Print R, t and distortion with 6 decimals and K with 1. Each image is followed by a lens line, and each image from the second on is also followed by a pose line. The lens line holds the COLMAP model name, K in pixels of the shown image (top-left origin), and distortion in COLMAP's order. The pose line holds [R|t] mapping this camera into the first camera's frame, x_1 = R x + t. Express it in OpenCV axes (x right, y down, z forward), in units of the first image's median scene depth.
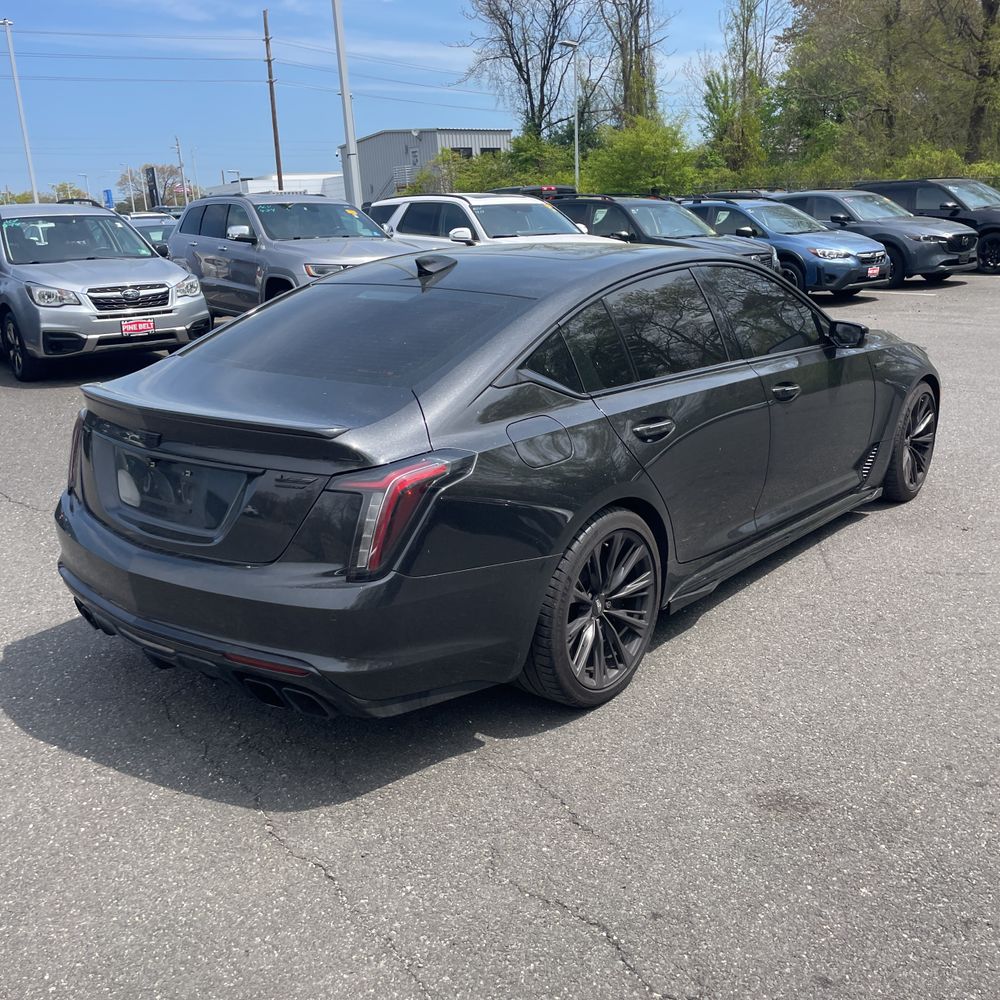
lens RADIAL K [[1013.0, 0, 511.3], [0, 1013.0, 479.8], [0, 0, 1]] dist [0.023892, 0.000000]
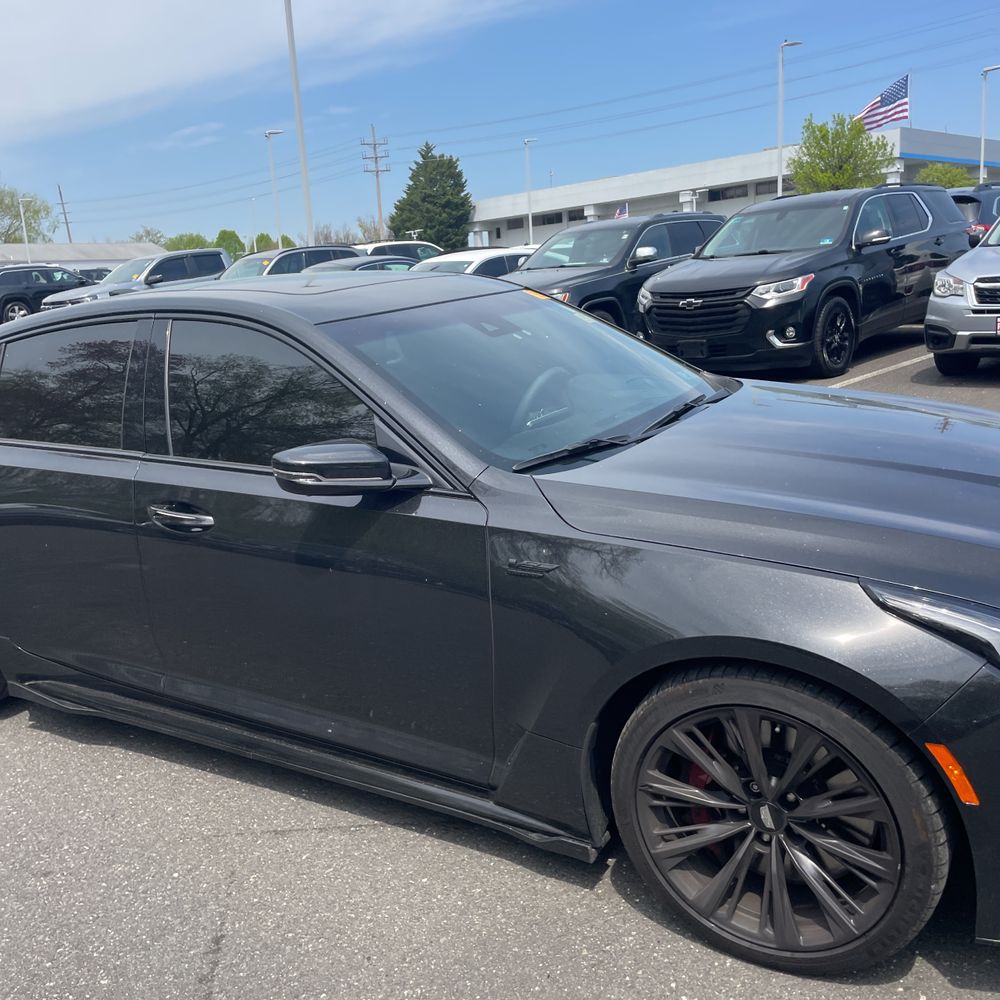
lens RADIAL K [[1013.0, 0, 499.6], [0, 1013.0, 514.5], [0, 0, 1]] dist [0.023892, 0.000000]
pose [[0.144603, 0.255429, -0.955953, 0.389040], [-0.178964, 0.956925, 0.228618, -0.115375], [0.973171, 0.138023, 0.184087, 0.453885]]
